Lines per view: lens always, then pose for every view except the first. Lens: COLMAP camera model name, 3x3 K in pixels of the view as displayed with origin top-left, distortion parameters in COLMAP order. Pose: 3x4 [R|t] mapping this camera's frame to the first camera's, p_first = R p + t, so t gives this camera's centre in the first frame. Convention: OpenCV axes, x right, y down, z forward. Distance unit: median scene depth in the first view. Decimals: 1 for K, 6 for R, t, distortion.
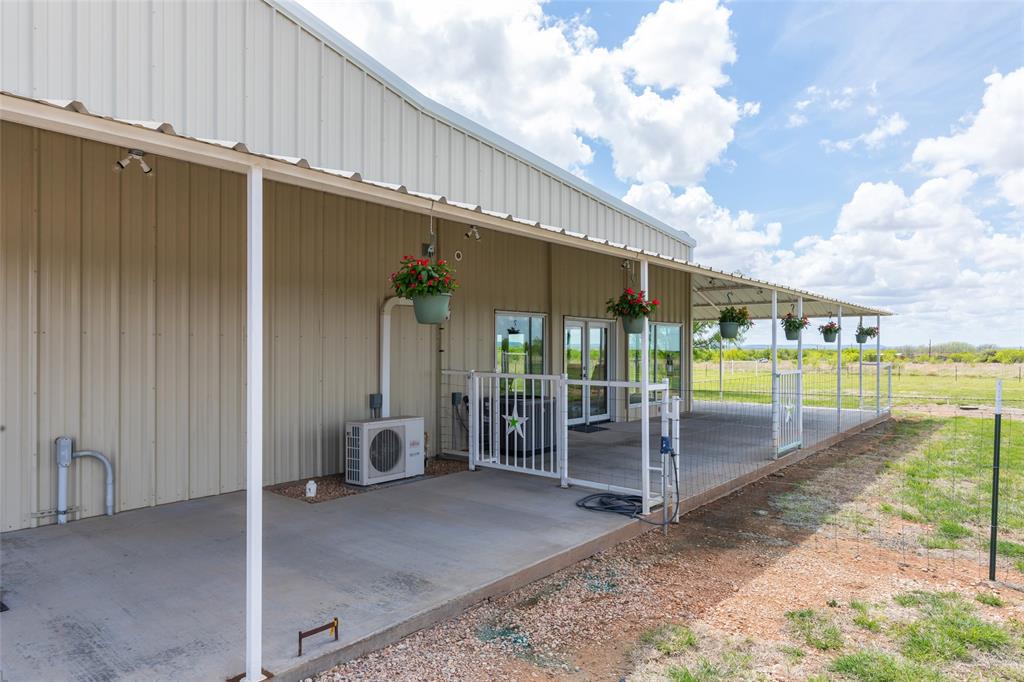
lens RADIAL K [[615.0, 0, 513.0], [0, 615.0, 340.6], [0, 0, 1]] dist [-0.000490, -0.000288]
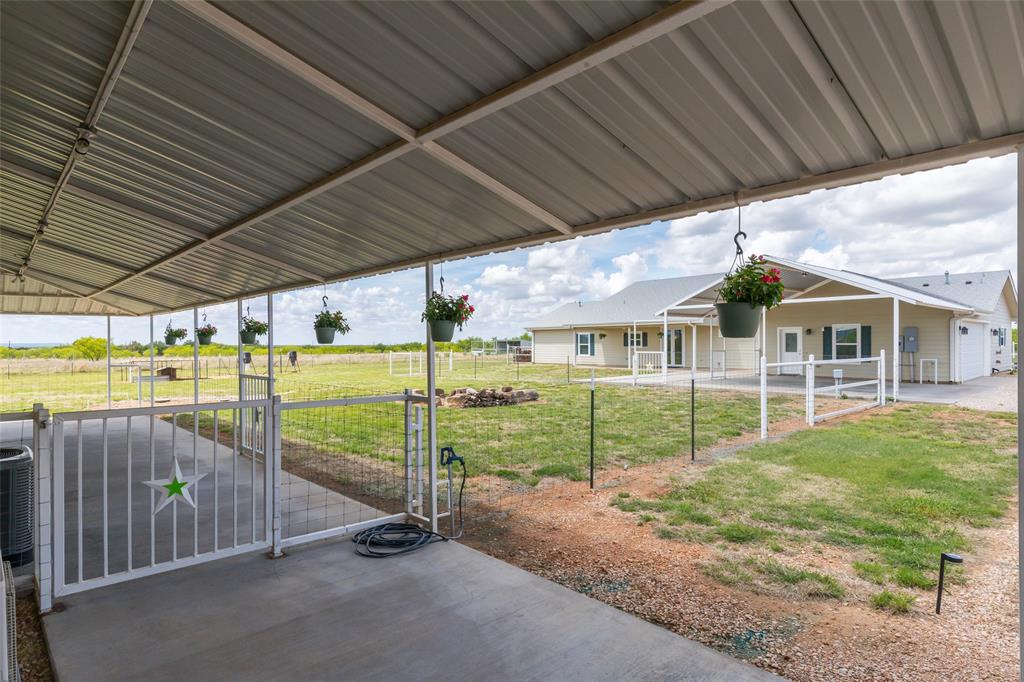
lens RADIAL K [[582.7, 0, 480.5], [0, 582.7, 369.5], [0, 0, 1]] dist [0.000256, 0.000576]
pose [[0.167476, -0.049052, 0.984655, -0.750241], [-0.001694, 0.998746, 0.050042, -0.011293], [-0.985875, -0.010049, 0.167183, 0.948083]]
